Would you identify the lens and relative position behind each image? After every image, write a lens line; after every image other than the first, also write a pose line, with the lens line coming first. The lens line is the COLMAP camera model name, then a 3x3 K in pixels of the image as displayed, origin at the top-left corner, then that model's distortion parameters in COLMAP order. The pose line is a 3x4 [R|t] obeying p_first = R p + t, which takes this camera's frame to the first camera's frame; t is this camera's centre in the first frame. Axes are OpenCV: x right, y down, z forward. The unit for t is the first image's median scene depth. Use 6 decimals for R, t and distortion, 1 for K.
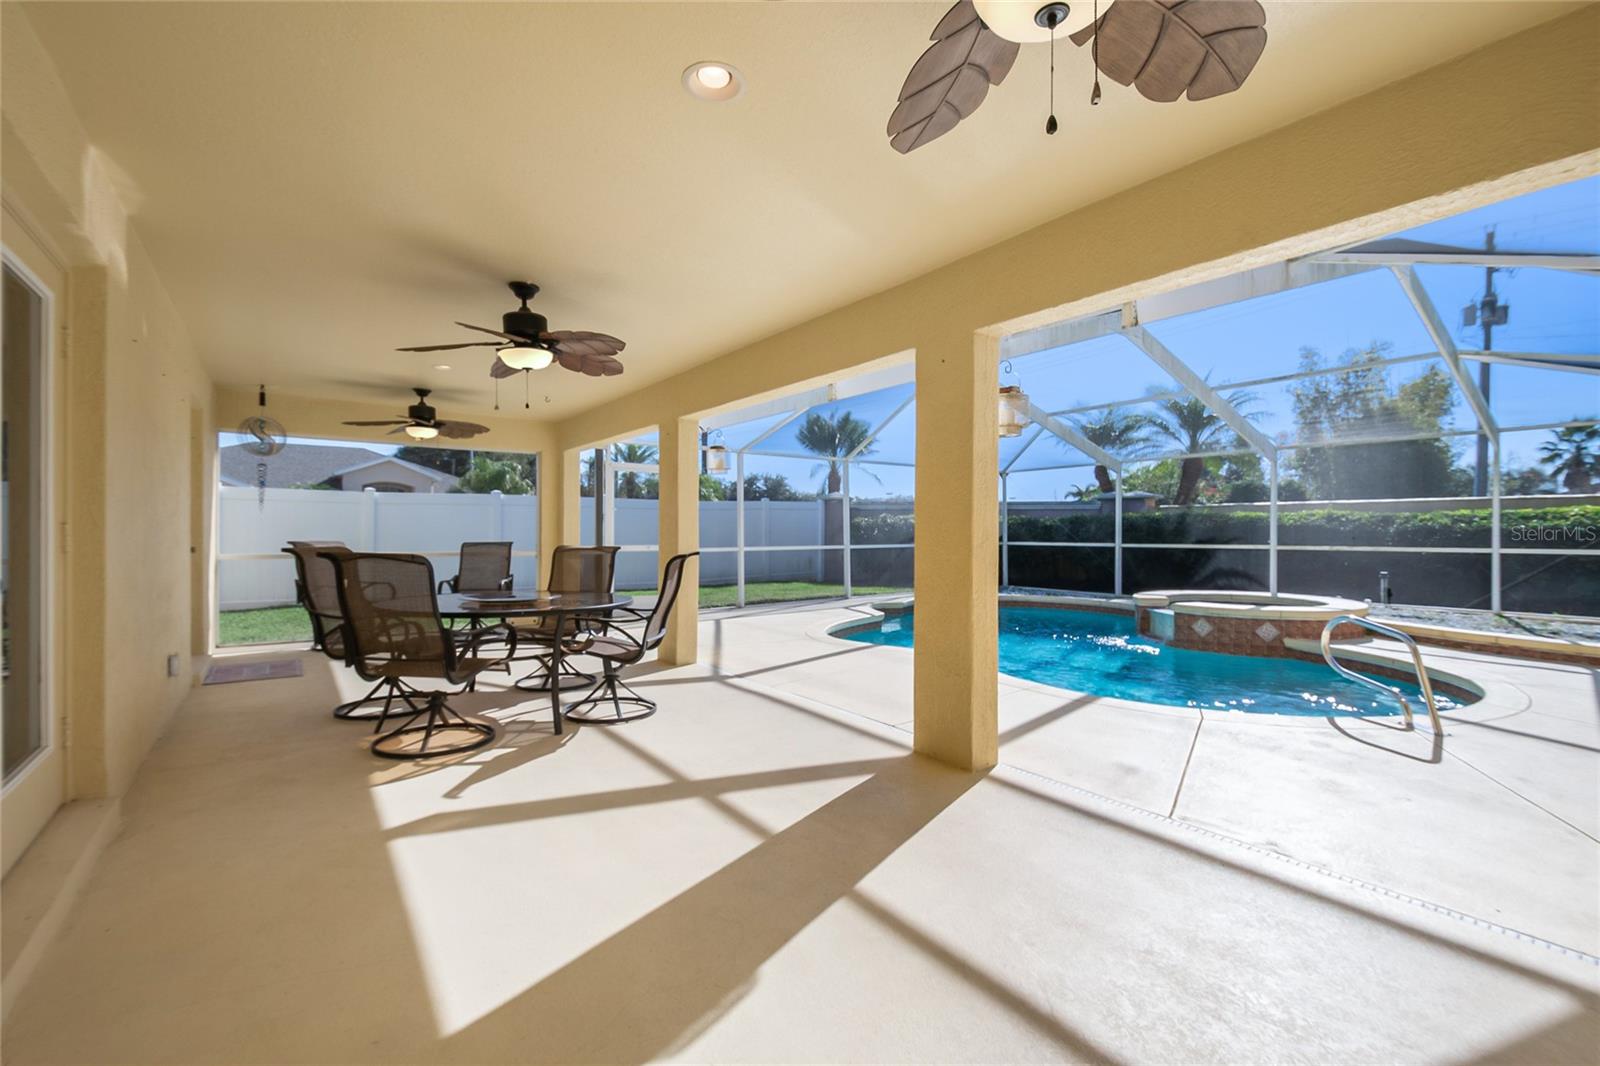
lens RADIAL K [[685.6, 0, 803.0], [0, 685.6, 526.0], [0, 0, 1]] dist [-0.000673, -0.007354]
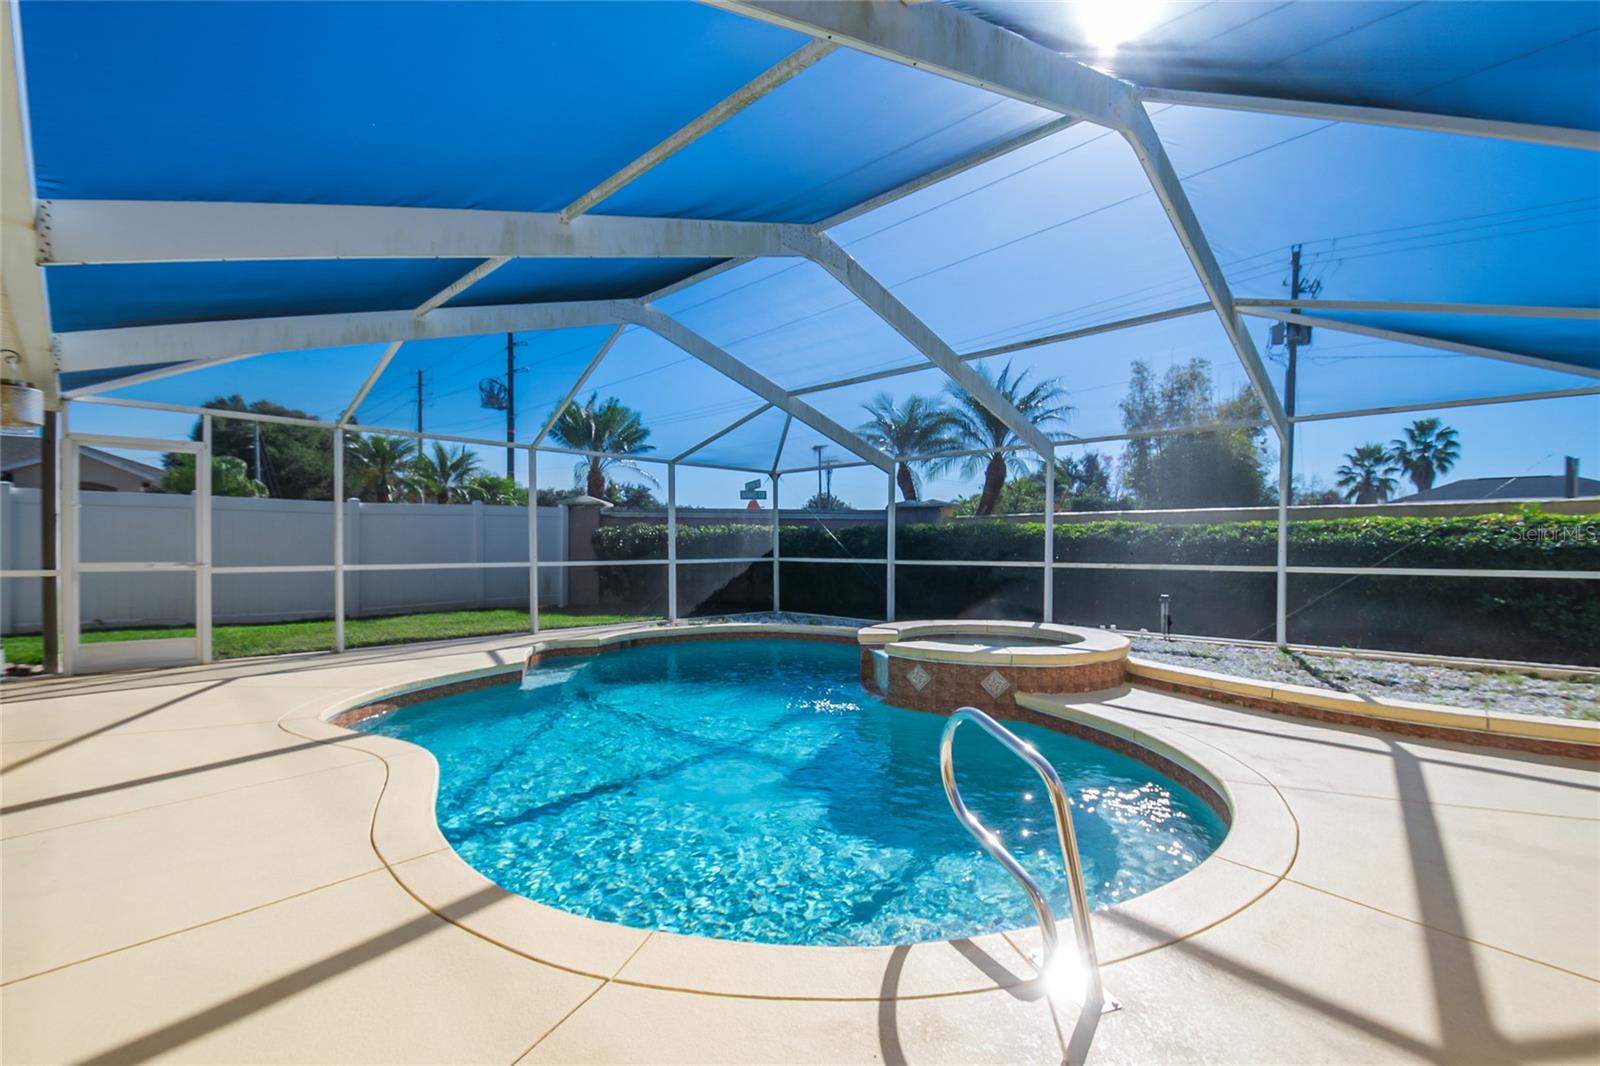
lens RADIAL K [[701.3, 0, 815.7], [0, 701.3, 546.4], [0, 0, 1]] dist [-0.001686, -0.000541]
pose [[0.982613, 0.004030, 0.185624, 0.251646], [-0.005522, 0.999956, 0.007521, 0.004703], [-0.185586, -0.008415, 0.982592, 0.222781]]
